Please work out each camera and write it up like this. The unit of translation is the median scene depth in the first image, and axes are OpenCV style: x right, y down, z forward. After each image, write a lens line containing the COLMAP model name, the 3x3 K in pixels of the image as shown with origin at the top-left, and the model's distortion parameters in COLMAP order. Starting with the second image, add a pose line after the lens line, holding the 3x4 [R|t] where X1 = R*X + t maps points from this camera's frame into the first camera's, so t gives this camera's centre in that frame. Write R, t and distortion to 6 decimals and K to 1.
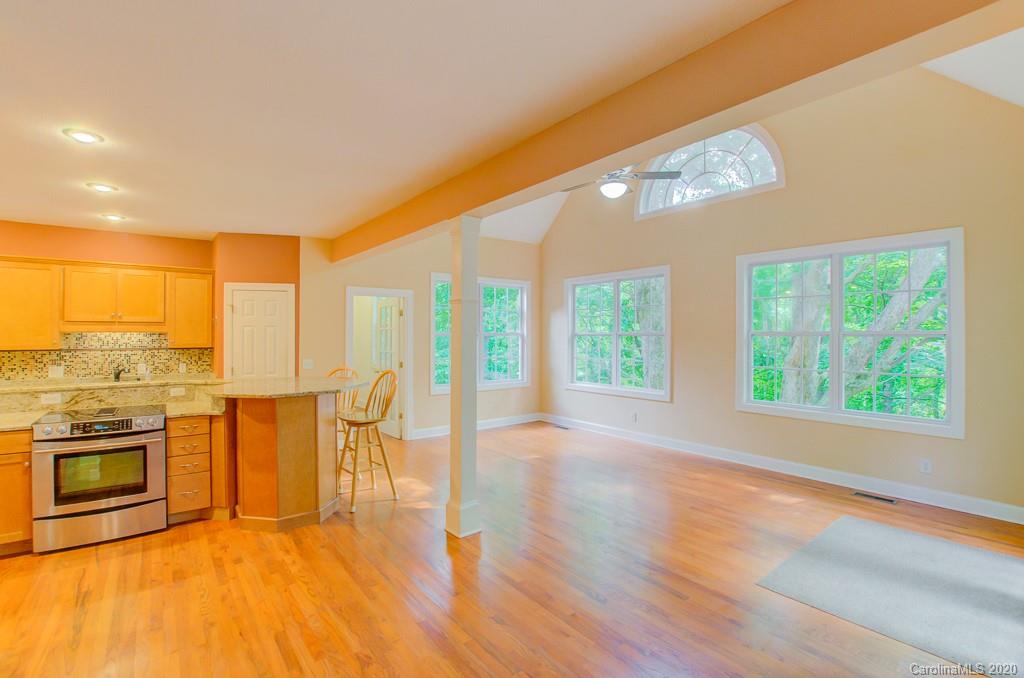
lens RADIAL K [[464.2, 0, 514.3], [0, 464.2, 332.8], [0, 0, 1]] dist [-0.000408, -0.000643]
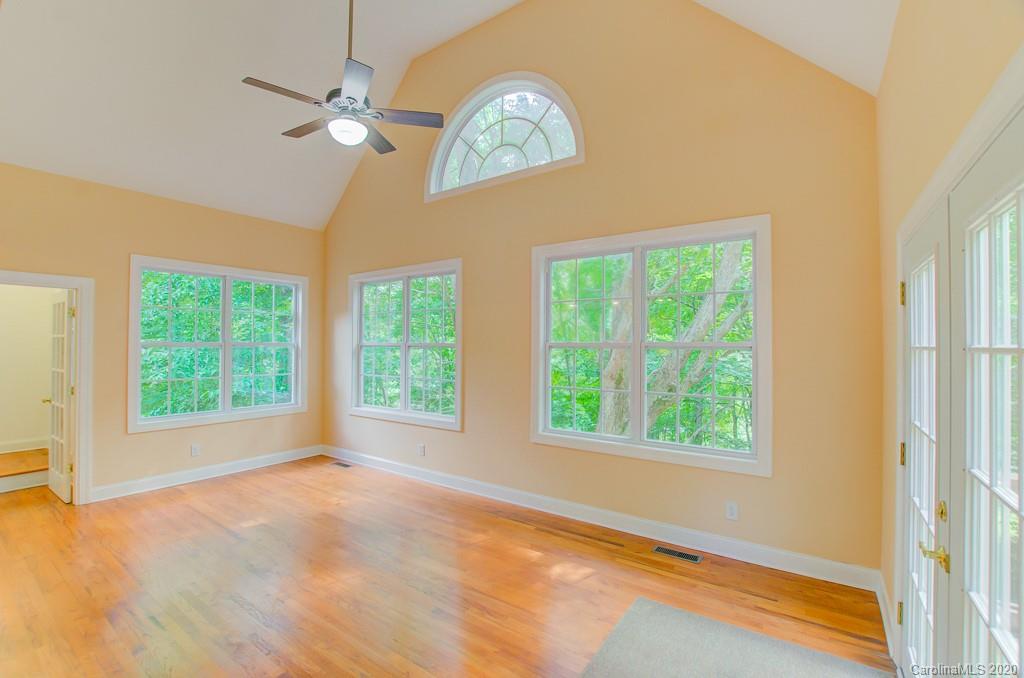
lens RADIAL K [[447.7, 0, 512.0], [0, 447.7, 339.0], [0, 0, 1]] dist [-0.001112, -0.000131]
pose [[0.960911, 0.006456, 0.276782, 0.181081], [-0.004092, 0.999950, -0.009116, -0.001333], [-0.276827, 0.007627, 0.960889, 0.212381]]
